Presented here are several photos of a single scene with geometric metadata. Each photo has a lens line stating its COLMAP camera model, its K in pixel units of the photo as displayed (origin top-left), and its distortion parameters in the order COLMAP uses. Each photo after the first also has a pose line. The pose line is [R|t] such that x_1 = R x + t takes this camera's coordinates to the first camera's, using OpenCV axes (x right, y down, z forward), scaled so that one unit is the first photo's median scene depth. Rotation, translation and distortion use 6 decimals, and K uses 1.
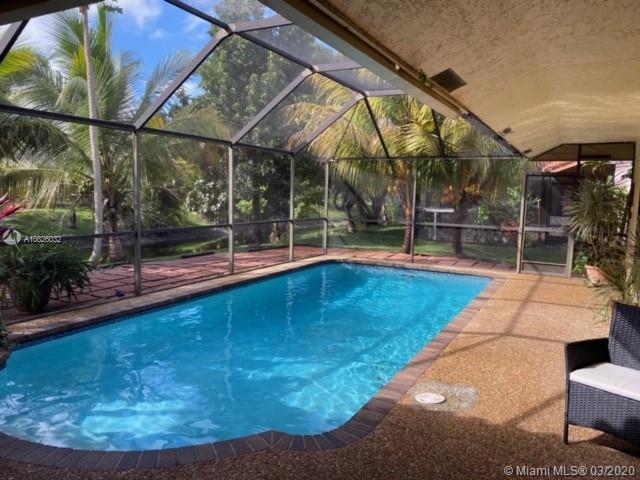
lens RADIAL K [[488.9, 0, 313.4], [0, 488.9, 242.3], [0, 0, 1]] dist [0.044824, -0.058833]
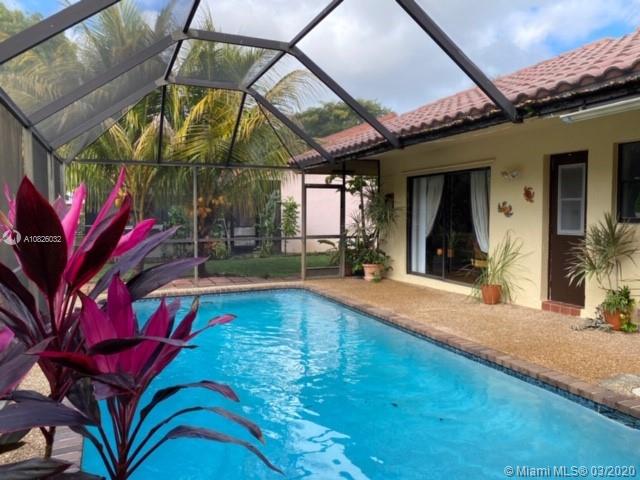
lens RADIAL K [[488.9, 0, 317.4], [0, 488.9, 239.1], [0, 0, 1]] dist [0.044824, -0.058833]
pose [[0.616056, -0.071376, 0.784462, -0.329569], [0.103524, 0.994584, 0.009195, -0.027472], [-0.780870, 0.075547, 0.620109, 0.299869]]
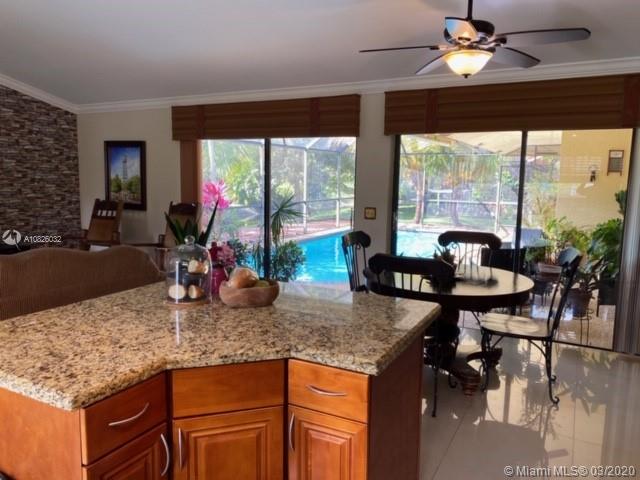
lens RADIAL K [[488.9, 0, 317.0], [0, 488.9, 236.7], [0, 0, 1]] dist [0.044824, -0.058833]
pose [[0.999976, -0.006730, 0.001598, -0.104531], [0.006688, 0.999671, 0.024776, 0.029043], [-0.001764, -0.024764, 0.999692, -0.415905]]
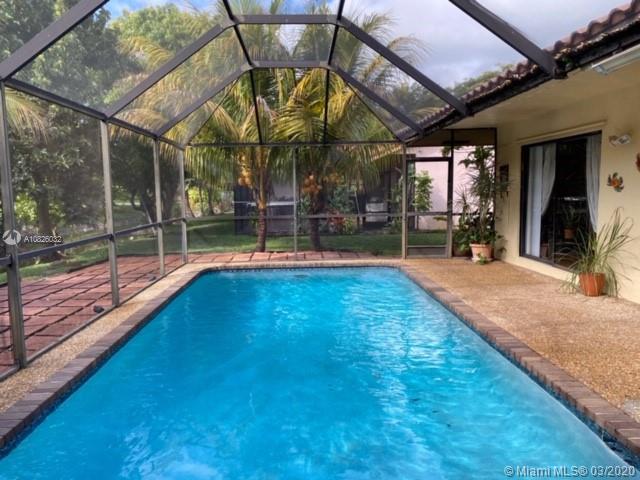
lens RADIAL K [[488.9, 0, 313.2], [0, 488.9, 236.9], [0, 0, 1]] dist [0.044824, -0.058833]
pose [[0.862932, -0.089377, 0.497353, -0.212469], [0.092573, 0.995538, 0.018284, -0.015895], [-0.496768, 0.030264, 0.867356, 0.205609]]
